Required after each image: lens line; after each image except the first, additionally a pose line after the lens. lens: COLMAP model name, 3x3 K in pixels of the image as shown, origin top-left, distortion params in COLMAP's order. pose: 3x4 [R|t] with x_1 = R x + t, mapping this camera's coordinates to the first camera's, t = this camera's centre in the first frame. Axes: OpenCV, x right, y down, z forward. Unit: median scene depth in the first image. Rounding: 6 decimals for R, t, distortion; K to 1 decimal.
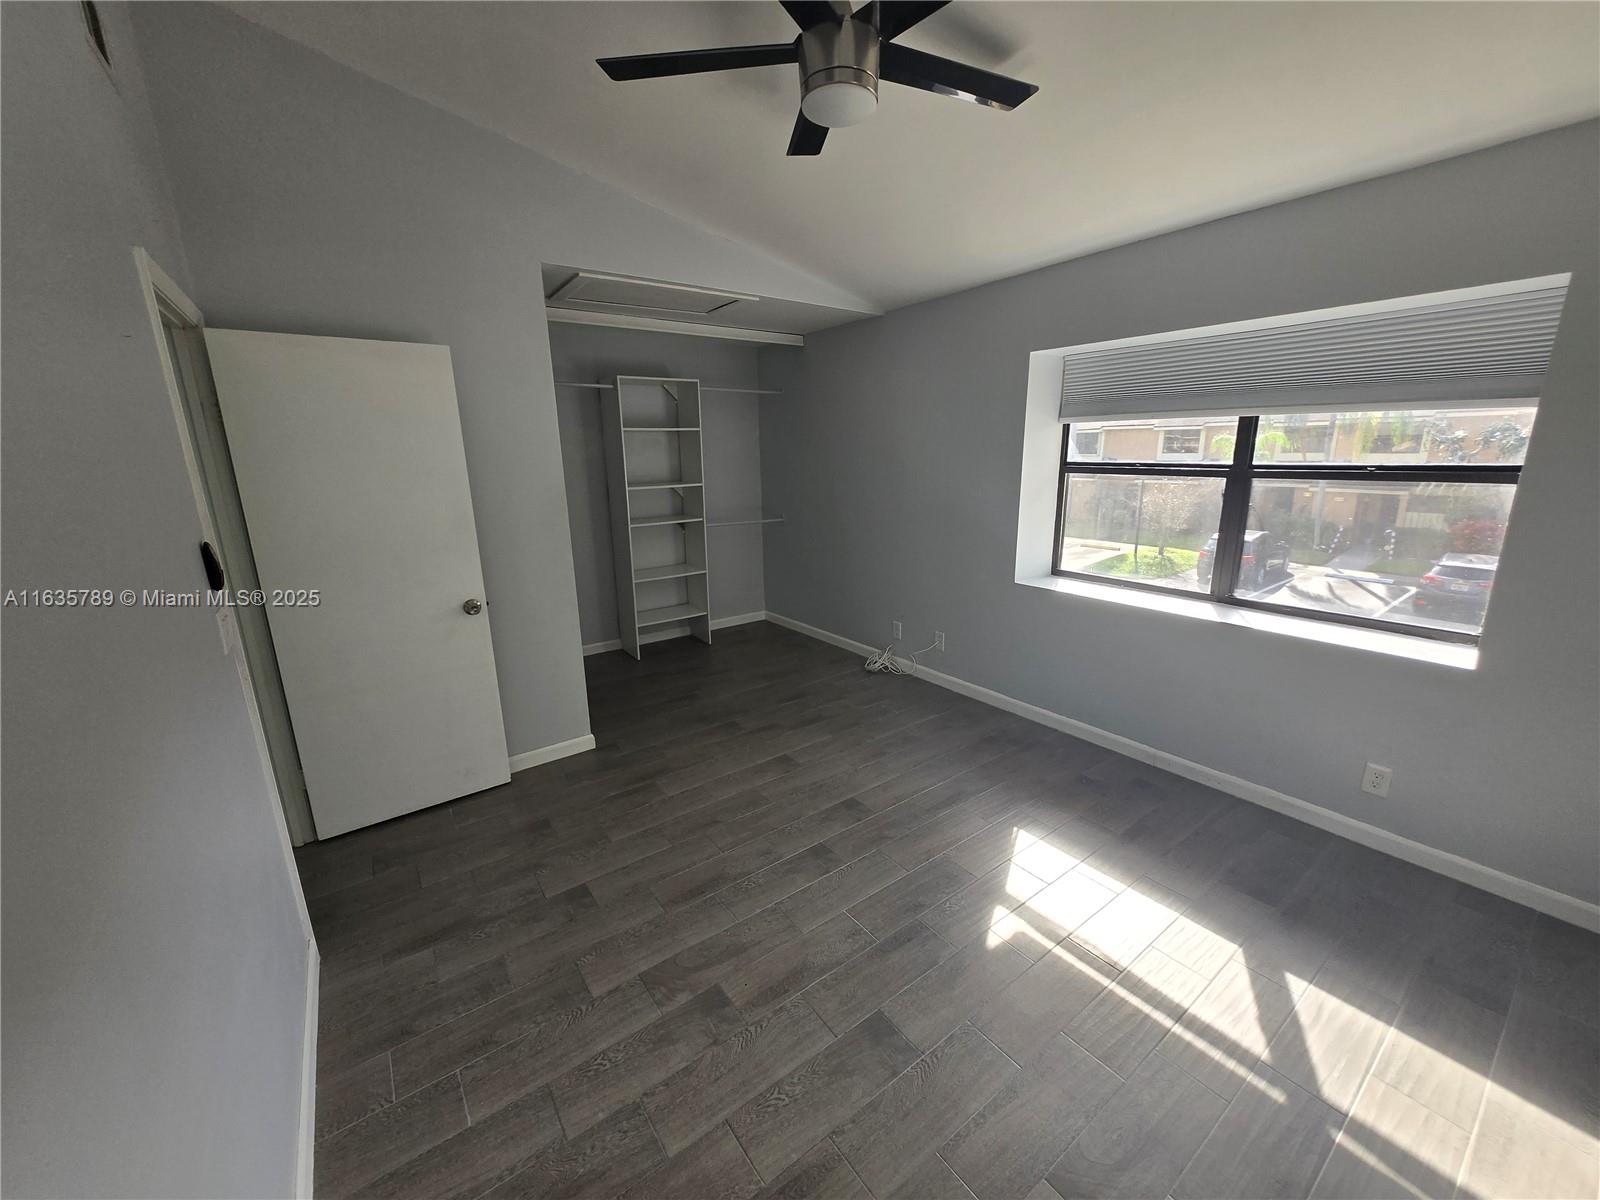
lens RADIAL K [[621.7, 0, 809.3], [0, 621.7, 596.5], [0, 0, 1]] dist [-0.000147, -0.001340]
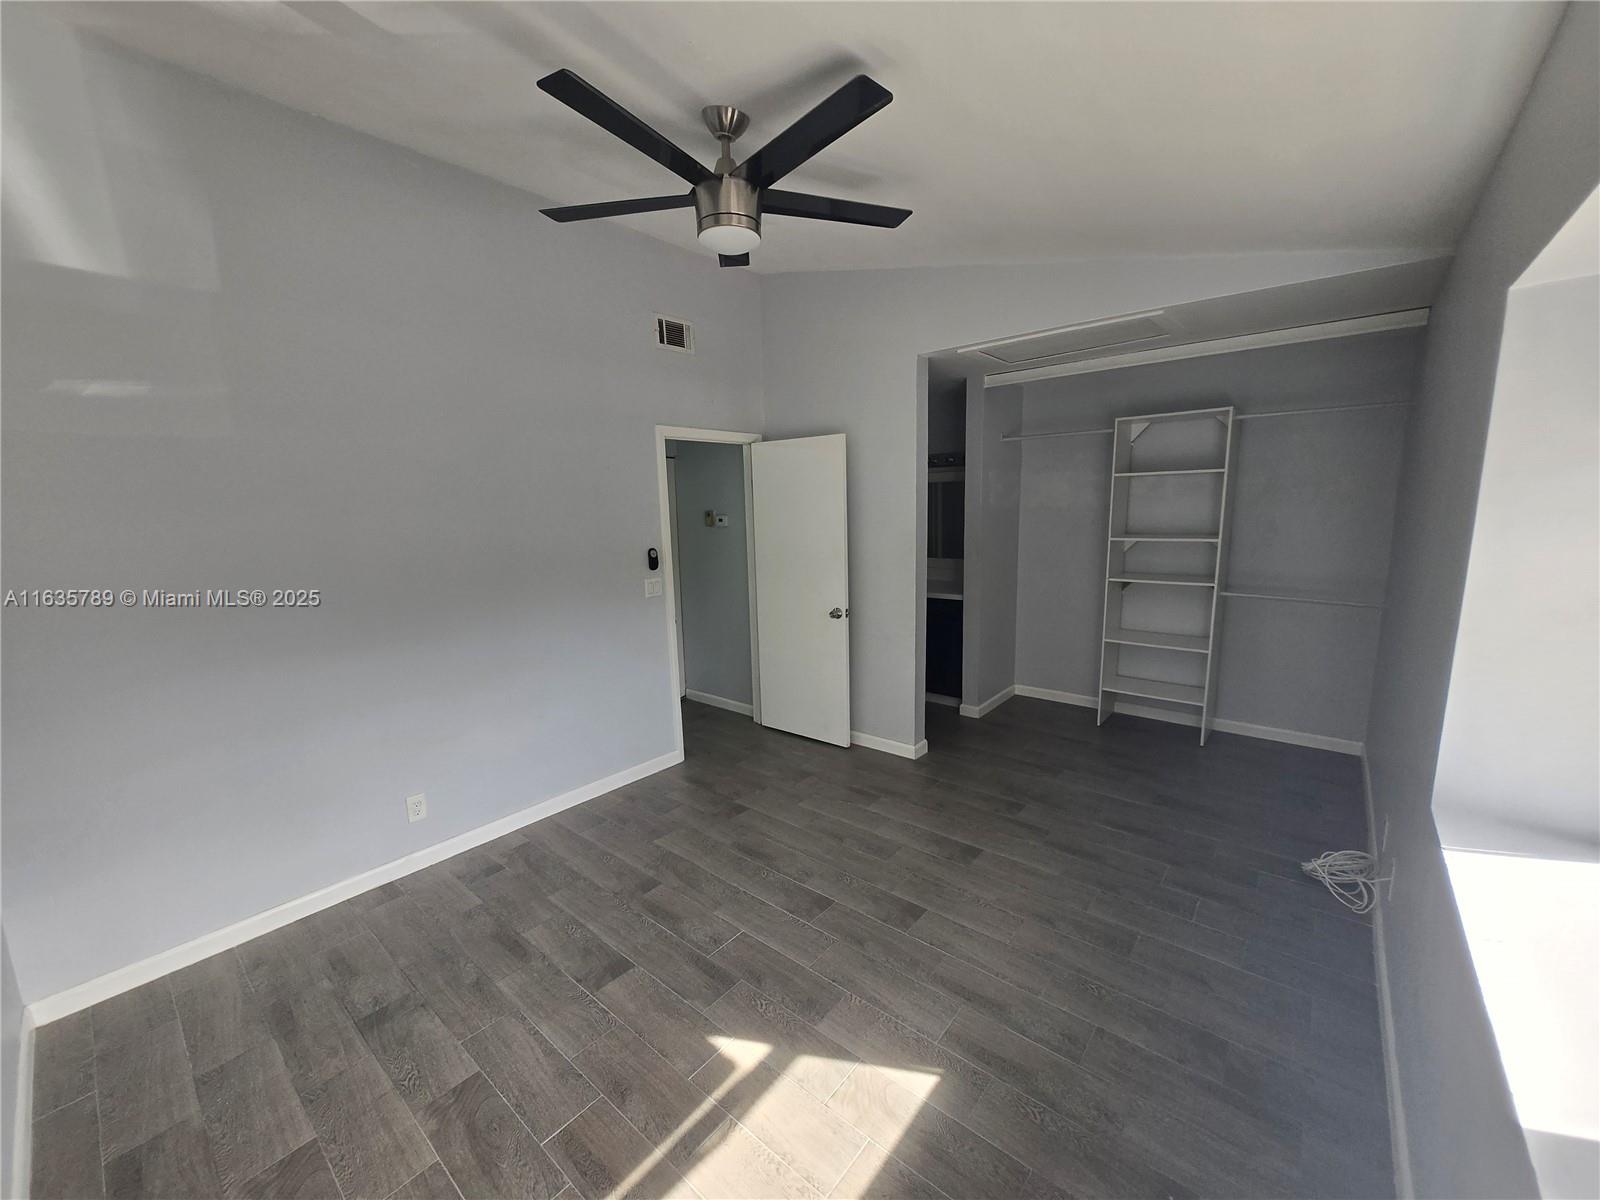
lens RADIAL K [[621.7, 0, 810.0], [0, 621.7, 610.1], [0, 0, 1]] dist [-0.000147, -0.001340]
pose [[0.239059, 0.177589, -0.954627, 0.841044], [-0.203359, 0.970487, 0.129614, -0.171348], [0.949471, 0.163147, 0.268118, 0.592333]]
